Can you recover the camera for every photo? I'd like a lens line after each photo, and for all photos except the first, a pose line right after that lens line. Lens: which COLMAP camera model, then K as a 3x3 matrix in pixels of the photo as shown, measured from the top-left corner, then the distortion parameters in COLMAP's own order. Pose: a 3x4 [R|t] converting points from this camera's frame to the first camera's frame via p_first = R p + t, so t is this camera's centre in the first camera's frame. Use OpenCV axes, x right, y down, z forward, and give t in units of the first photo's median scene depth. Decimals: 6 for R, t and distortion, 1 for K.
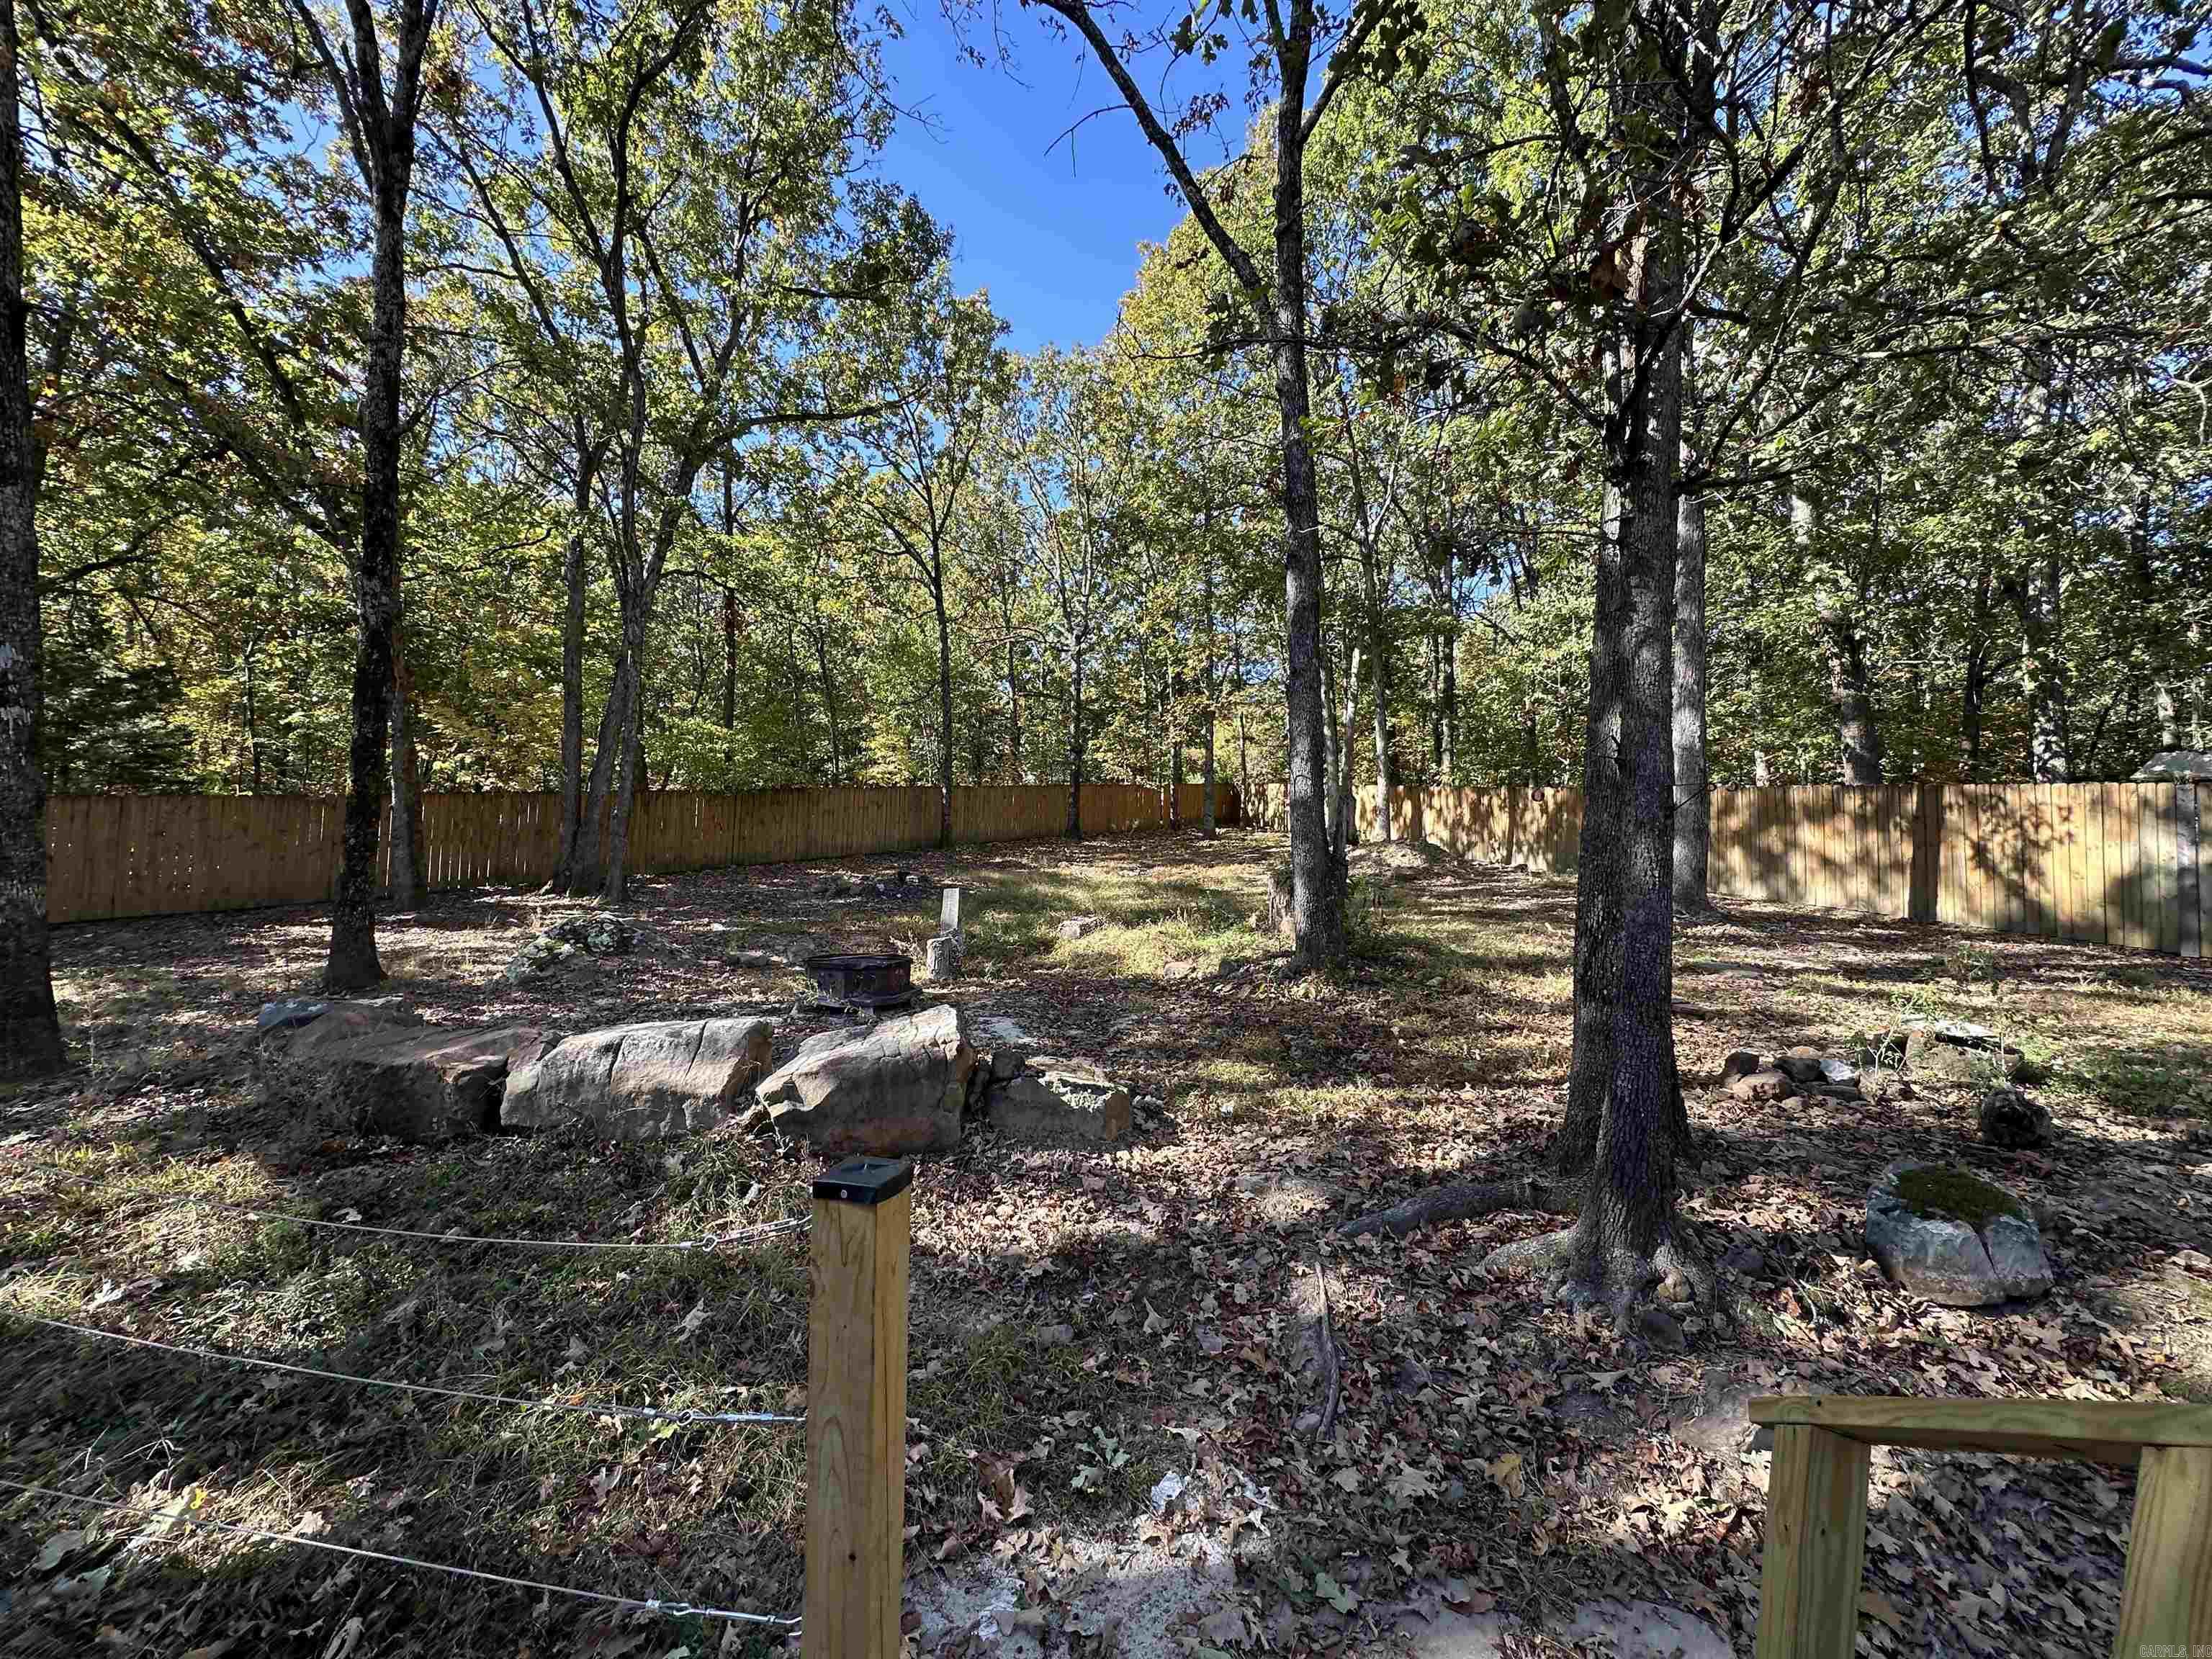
lens RADIAL K [[881.0, 0, 1106.0], [0, 881.0, 829.5], [0, 0, 1]] dist [-0.003408, 0.000484]
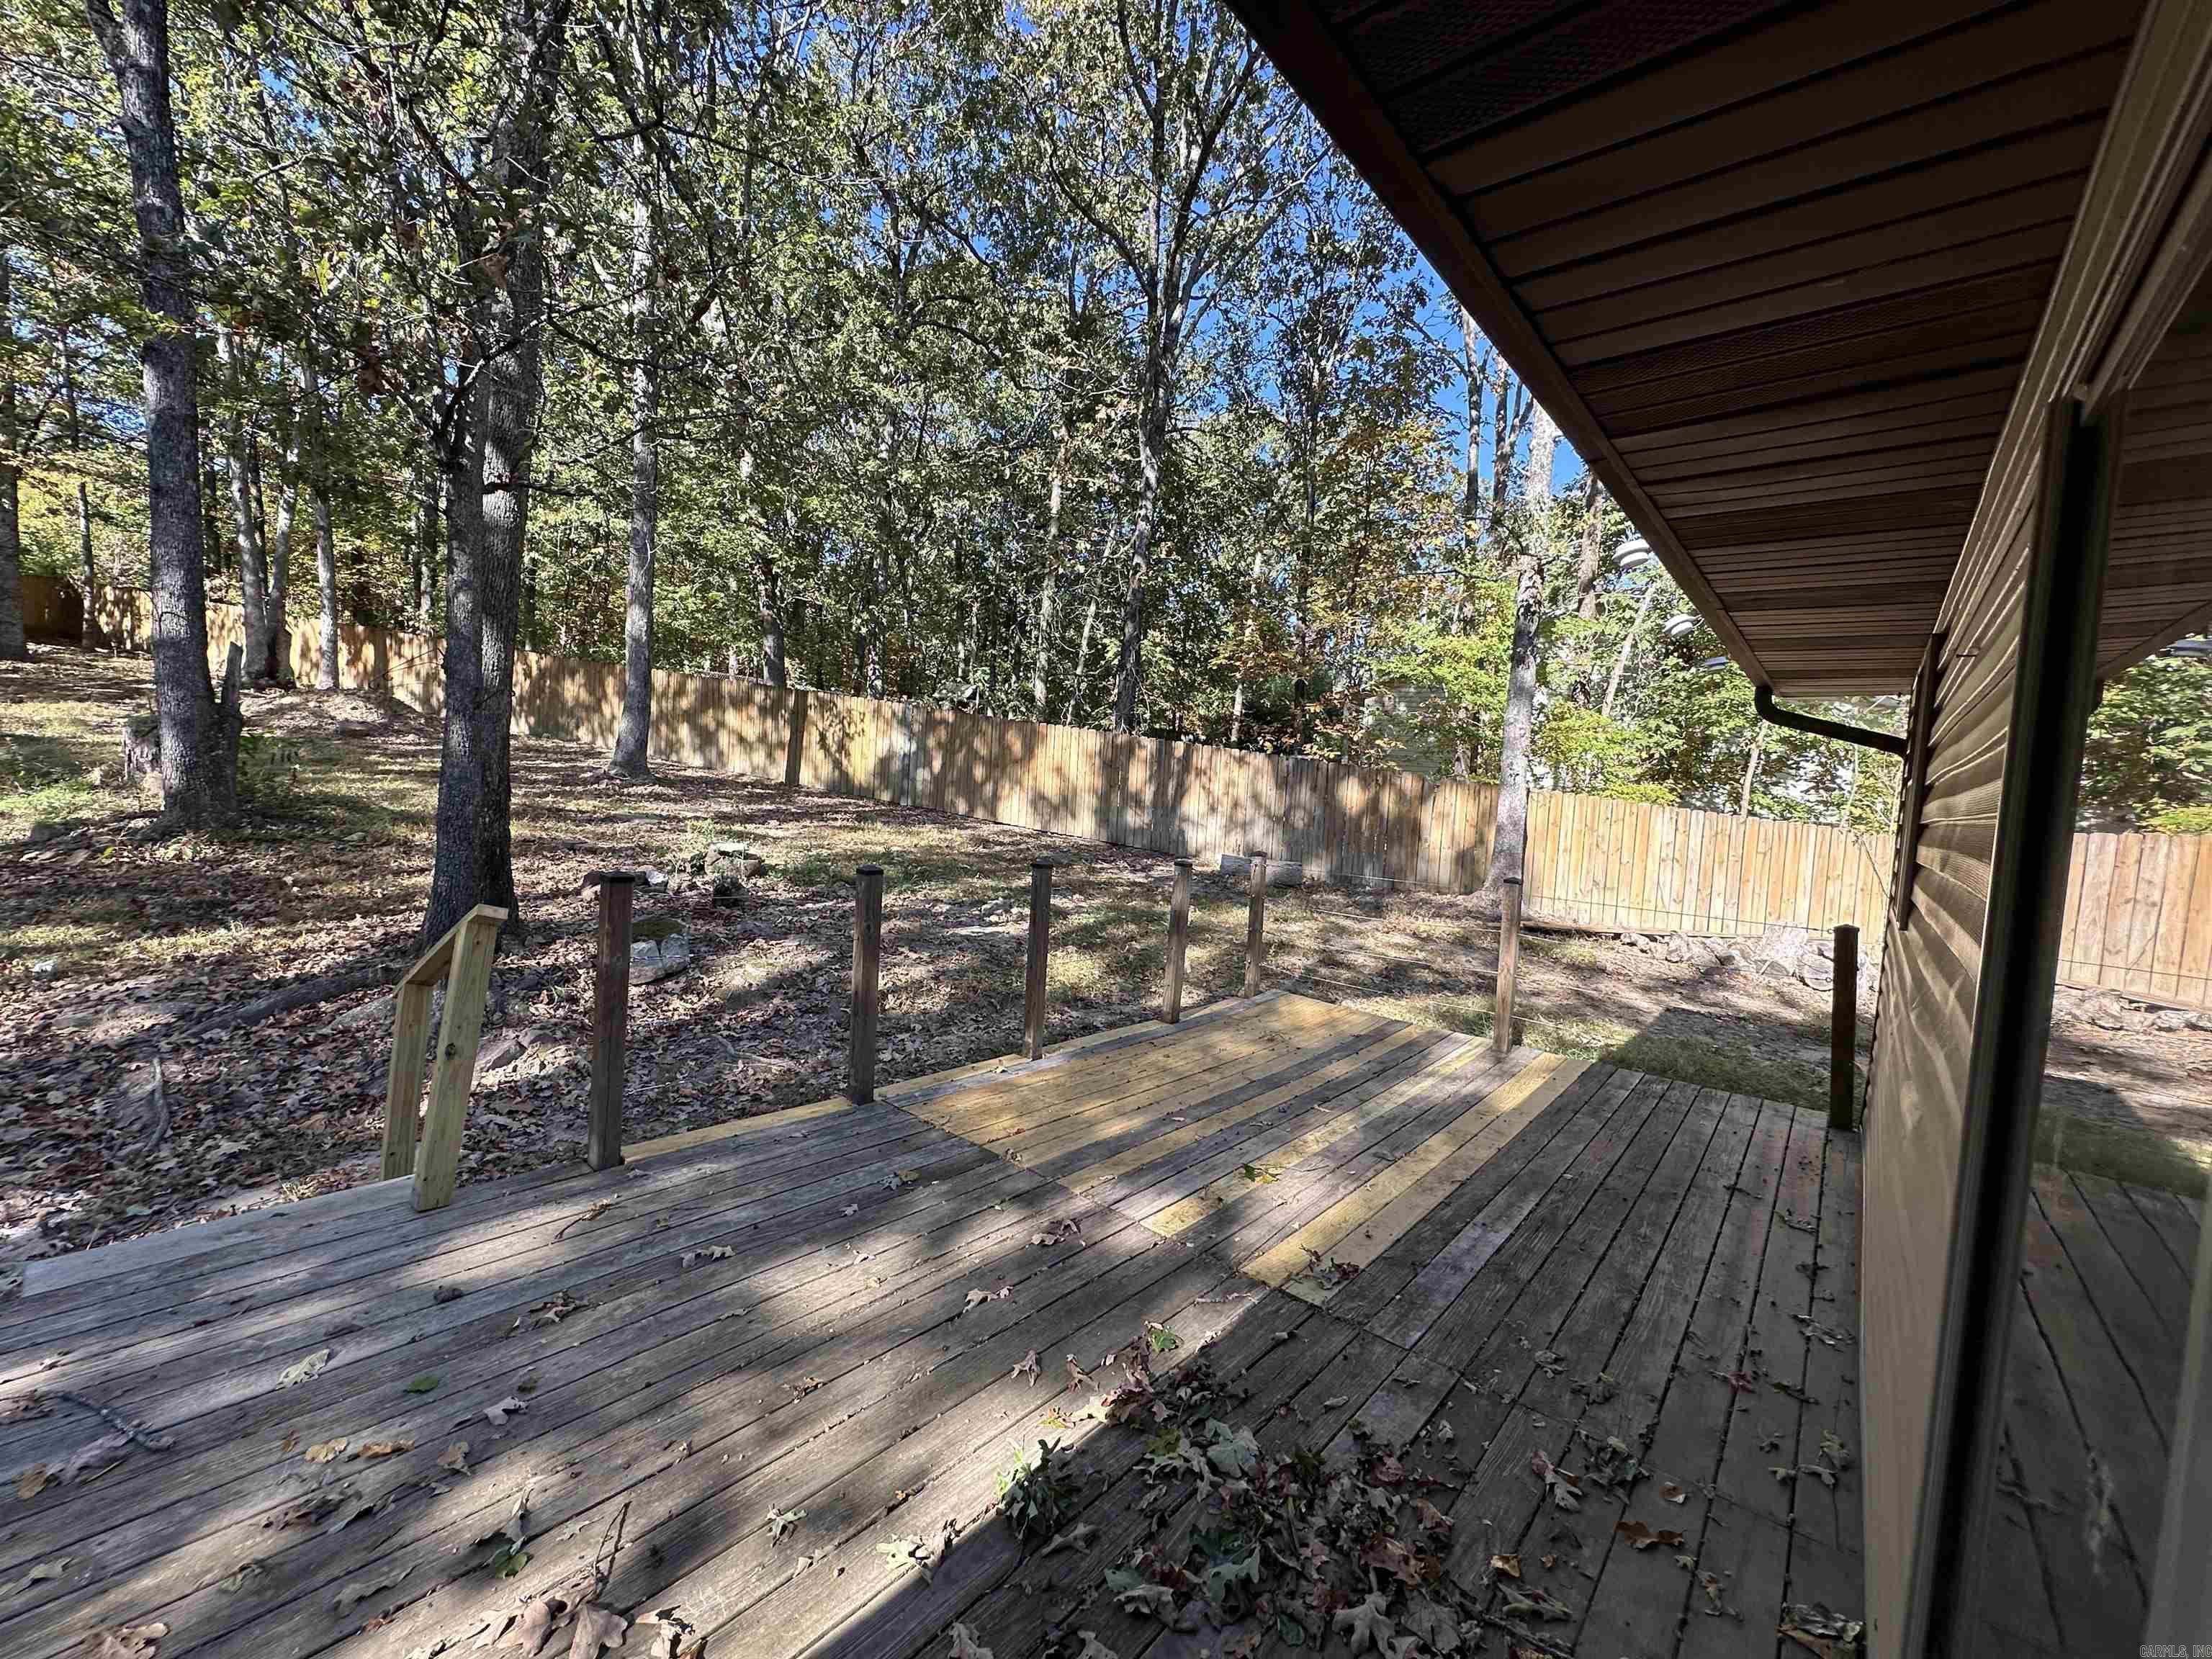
lens RADIAL K [[881.0, 0, 1106.0], [0, 881.0, 829.5], [0, 0, 1]] dist [-0.003408, 0.000484]
pose [[0.535142, -0.035867, 0.844001, -0.022075], [-0.094268, 0.990323, 0.101857, -0.019945], [-0.839486, -0.134070, 0.526582, -0.231909]]
